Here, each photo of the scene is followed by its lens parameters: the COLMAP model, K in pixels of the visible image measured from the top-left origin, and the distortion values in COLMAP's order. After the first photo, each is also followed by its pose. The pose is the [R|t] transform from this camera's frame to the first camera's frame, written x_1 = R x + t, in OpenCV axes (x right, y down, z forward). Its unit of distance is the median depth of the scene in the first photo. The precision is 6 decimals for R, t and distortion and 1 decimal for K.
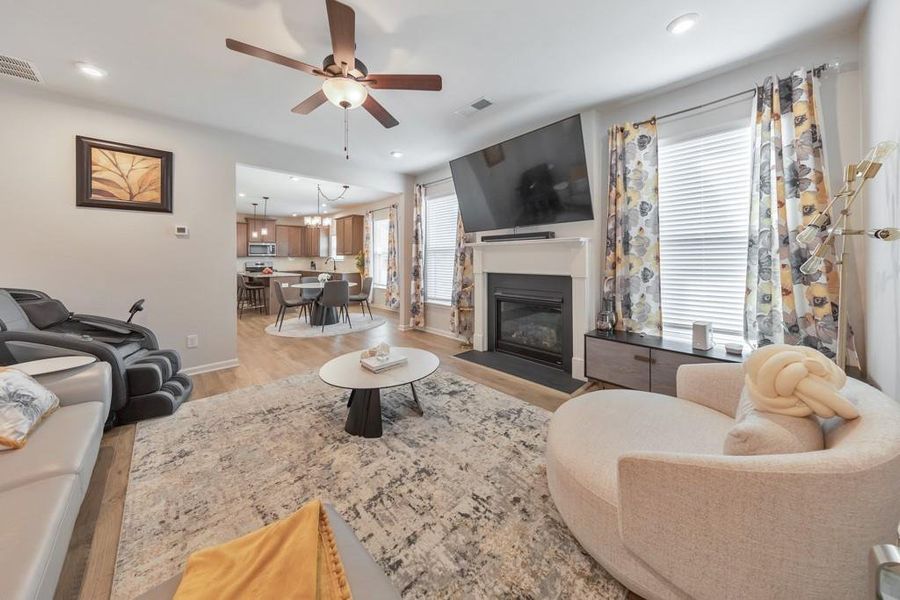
lens RADIAL K [[298.5, 0, 447.6], [0, 298.5, 254.5], [0, 0, 1]] dist [0.001543, 0.000055]
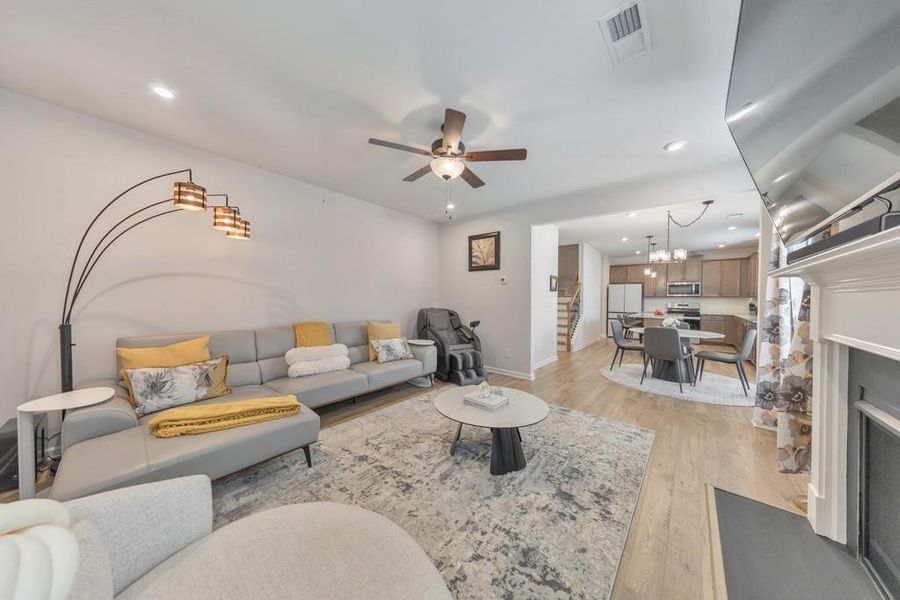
lens RADIAL K [[283.7, 0, 450.0], [0, 283.7, 300.0], [0, 0, 1]] dist [-0.000067, -0.000046]
pose [[0.113628, 0.018579, -0.993350, 0.746962], [0.002237, 0.999818, 0.018956, -0.007223], [0.993521, -0.004376, 0.113566, 0.774962]]
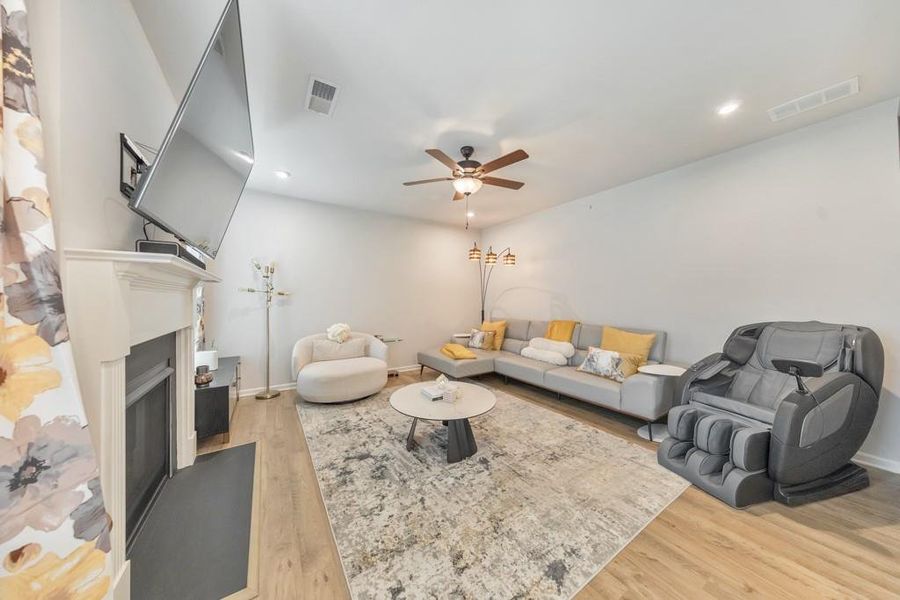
lens RADIAL K [[283.7, 0, 450.0], [0, 283.7, 300.0], [0, 0, 1]] dist [-0.000067, -0.000046]
pose [[-0.984255, 0.010611, 0.176433, -0.447165], [0.008645, 0.999892, -0.011905, 0.021637], [-0.176540, -0.010192, -0.984241, 2.085435]]
